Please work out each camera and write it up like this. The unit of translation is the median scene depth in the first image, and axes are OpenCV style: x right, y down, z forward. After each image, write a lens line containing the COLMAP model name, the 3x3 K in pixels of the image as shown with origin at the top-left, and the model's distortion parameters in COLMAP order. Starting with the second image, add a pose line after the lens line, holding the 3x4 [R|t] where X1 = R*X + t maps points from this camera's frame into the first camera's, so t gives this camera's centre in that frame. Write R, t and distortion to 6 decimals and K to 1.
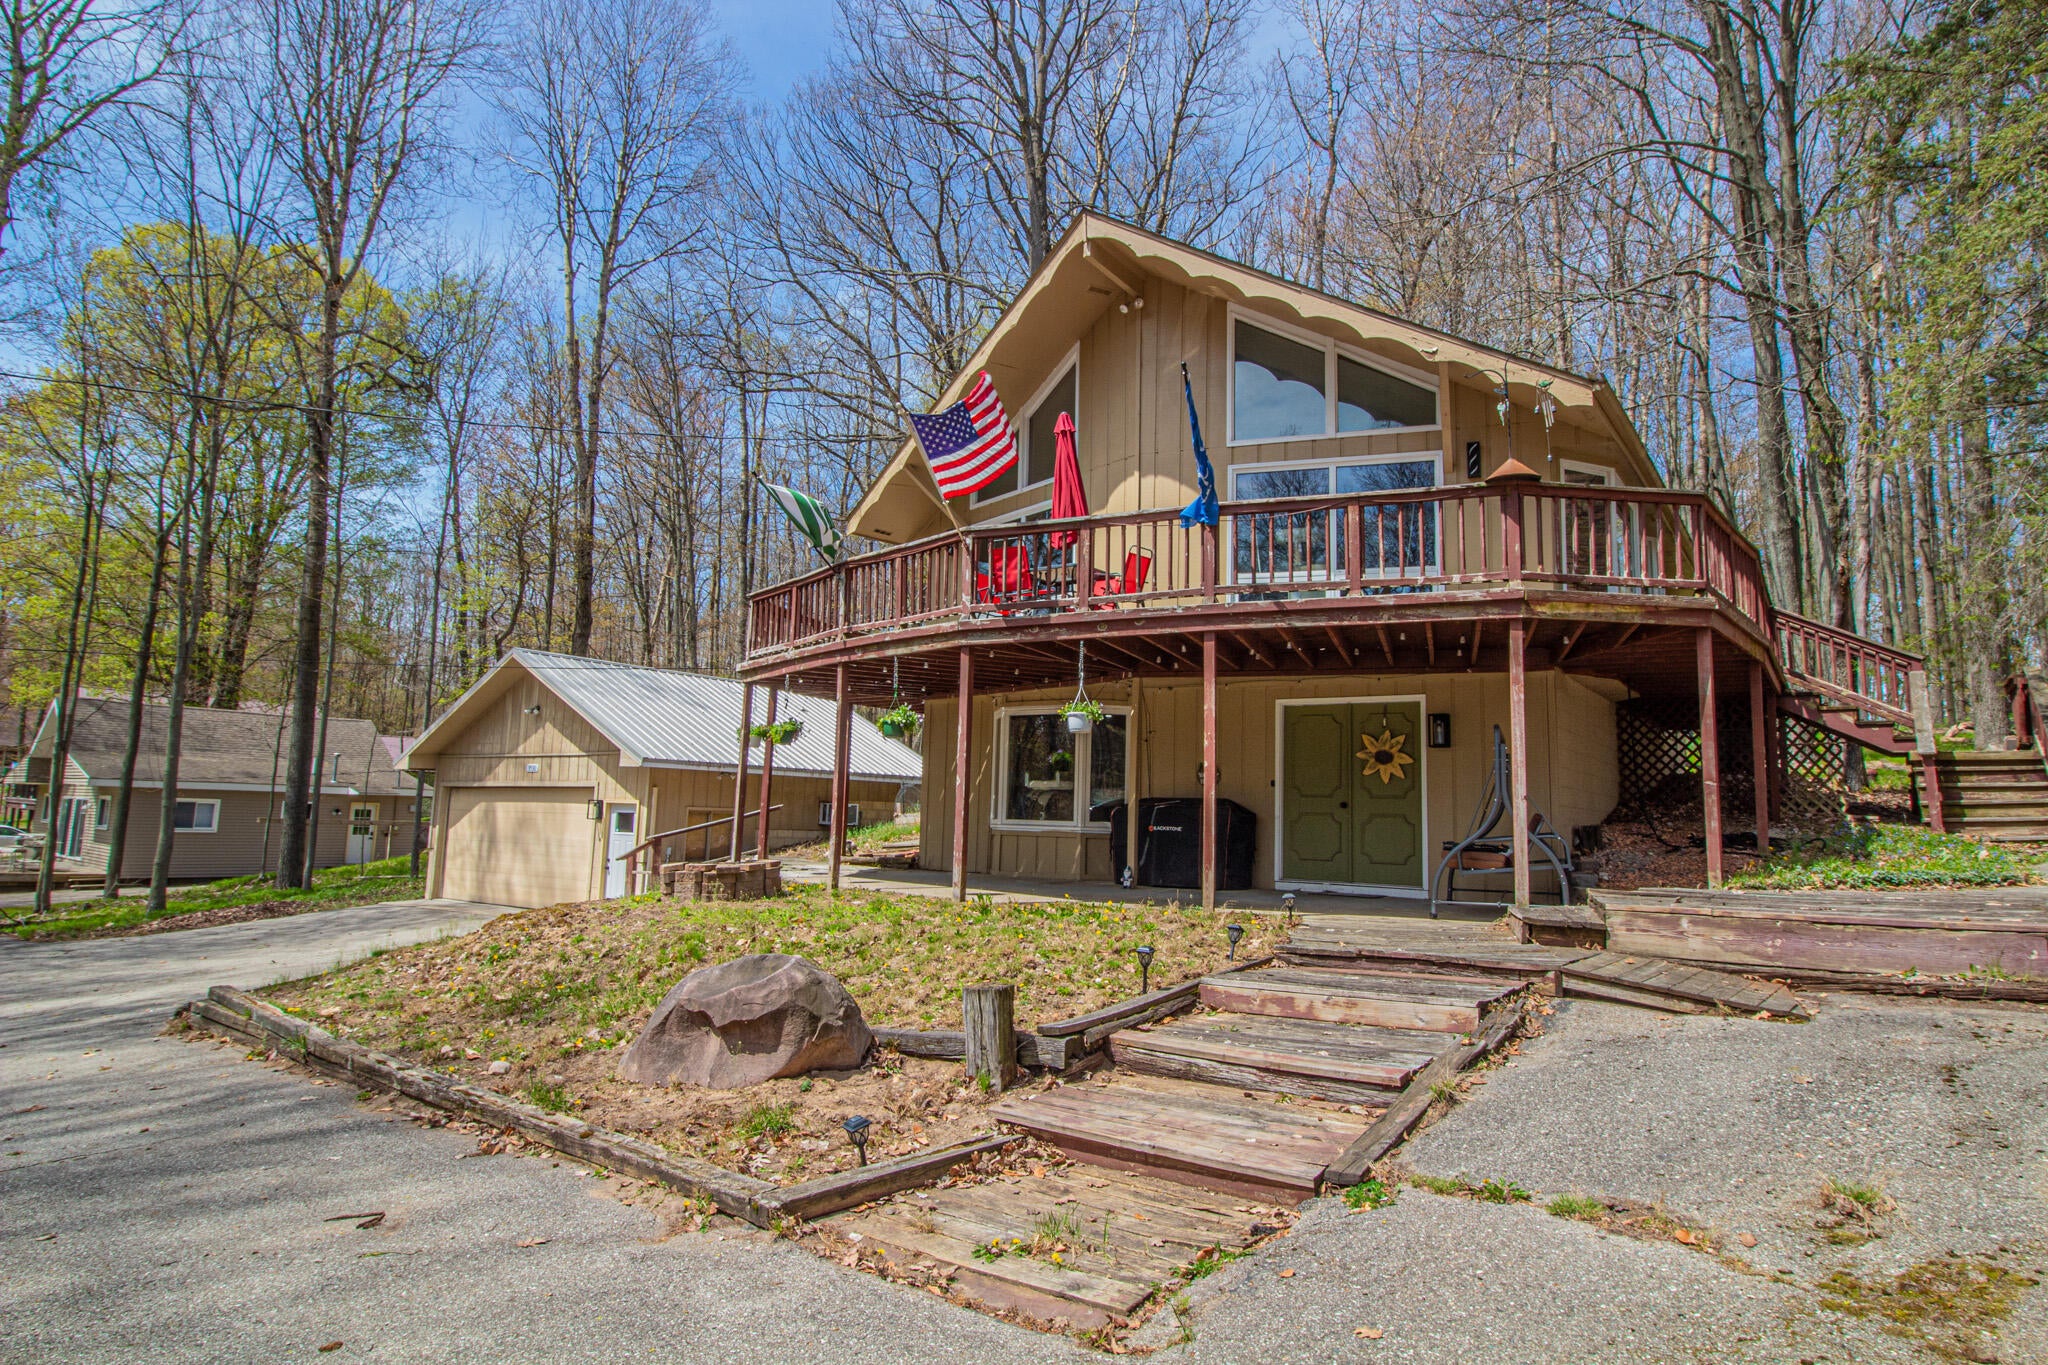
lens RADIAL K [[1231.3, 0, 1024.4], [0, 1231.3, 682.4], [0, 0, 1]] dist [-0.003491, -0.000016]
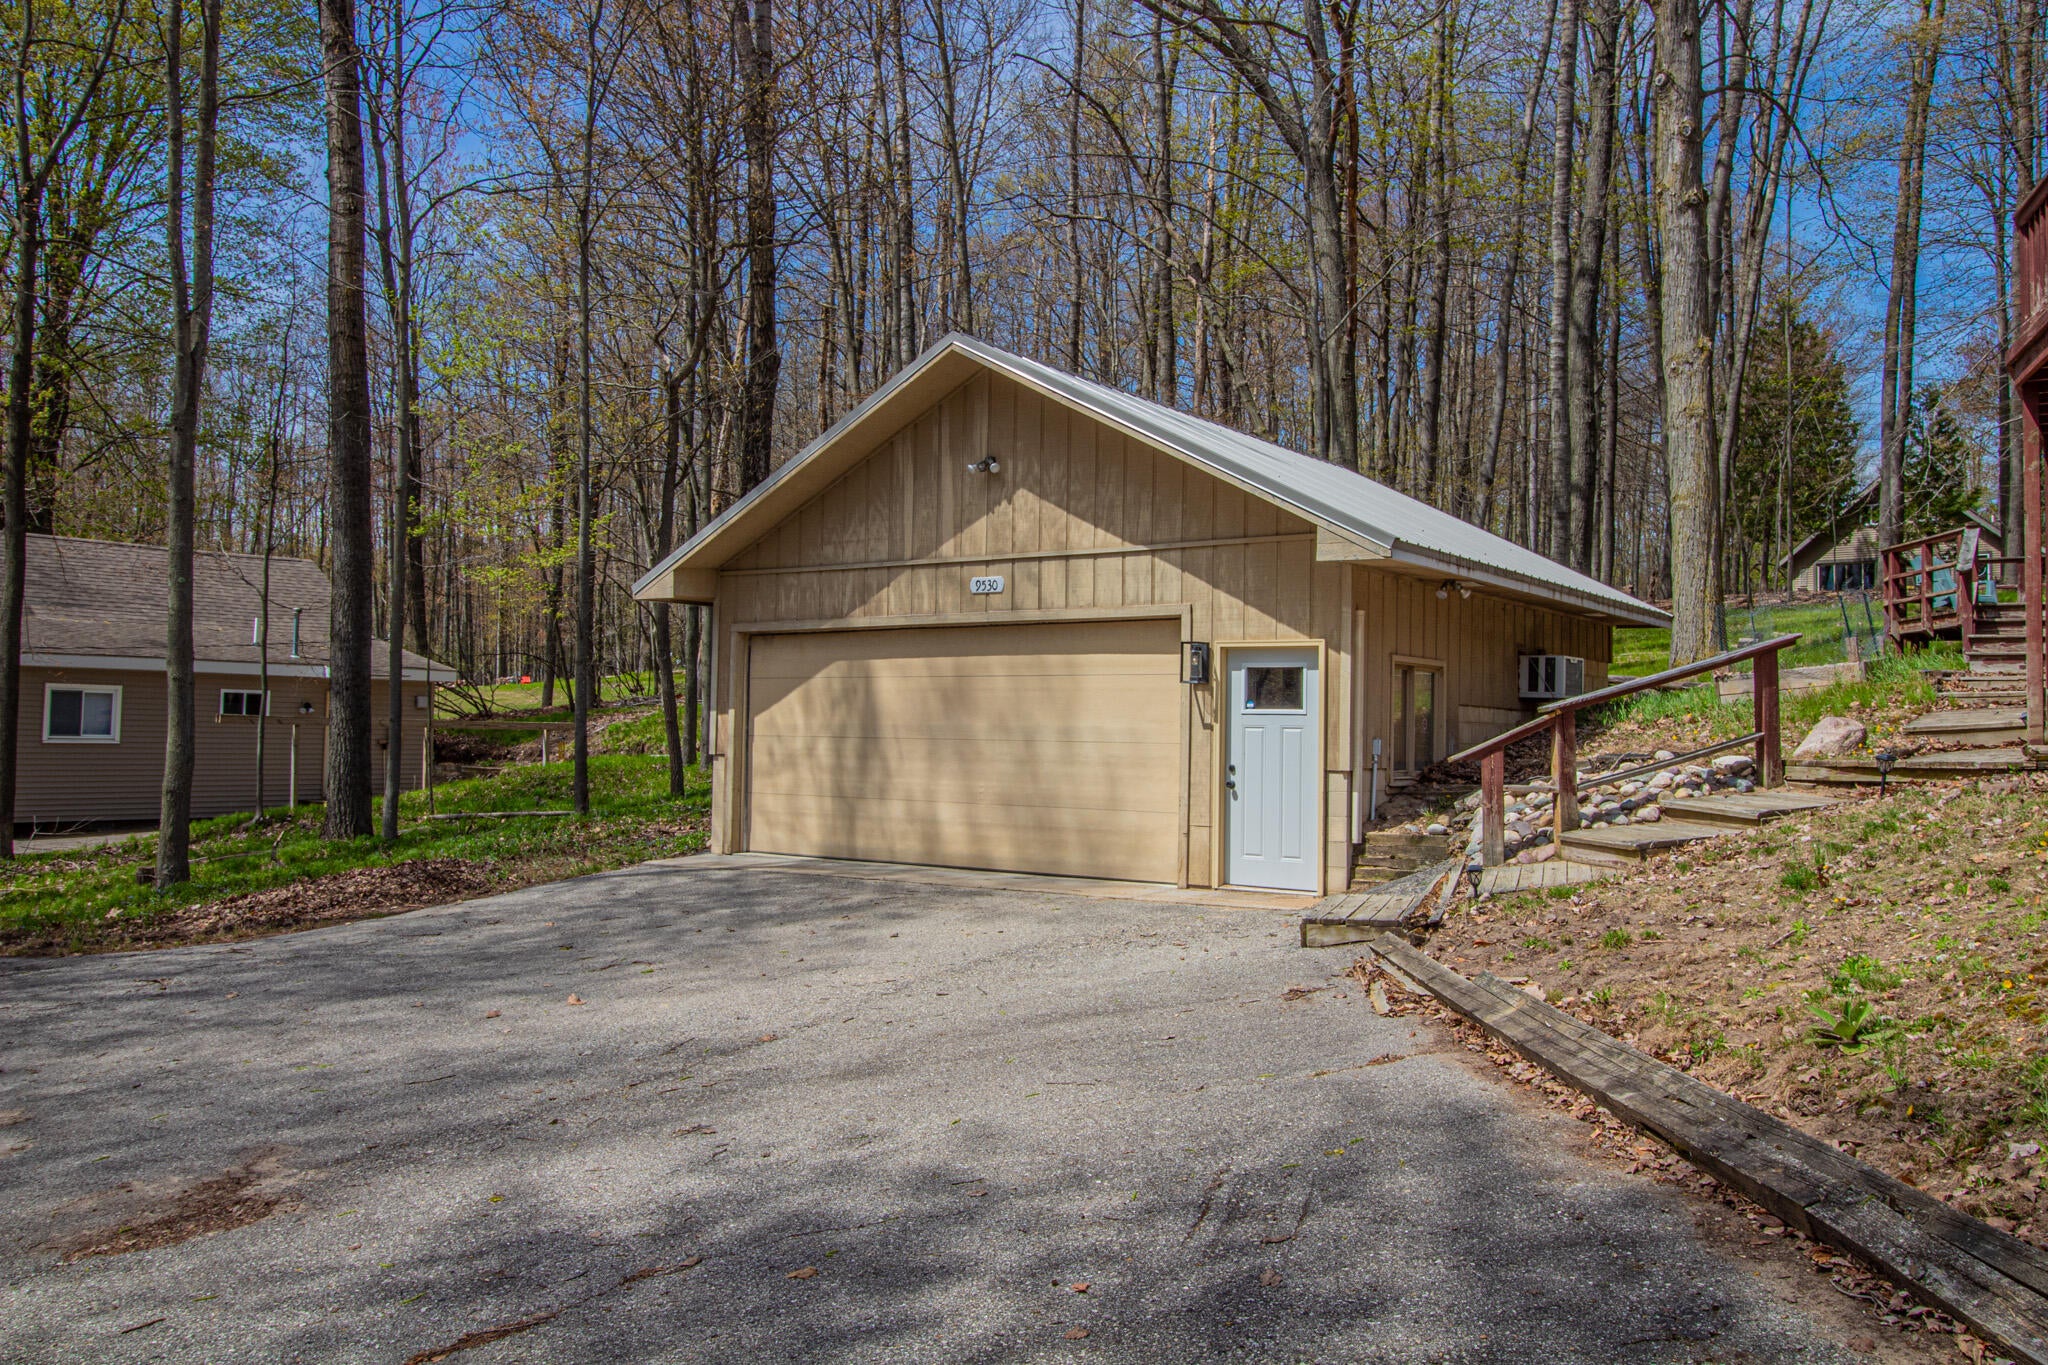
lens RADIAL K [[1753.2, 0, 1023.5], [0, 1753.2, 690.2], [0, 0, 1]] dist [0.007494, 0.001510]
pose [[0.999908, -0.010156, -0.009036, -0.364117], [0.010899, 0.996195, 0.086466, 0.049383], [0.008124, -0.086557, 0.996214, 0.297615]]
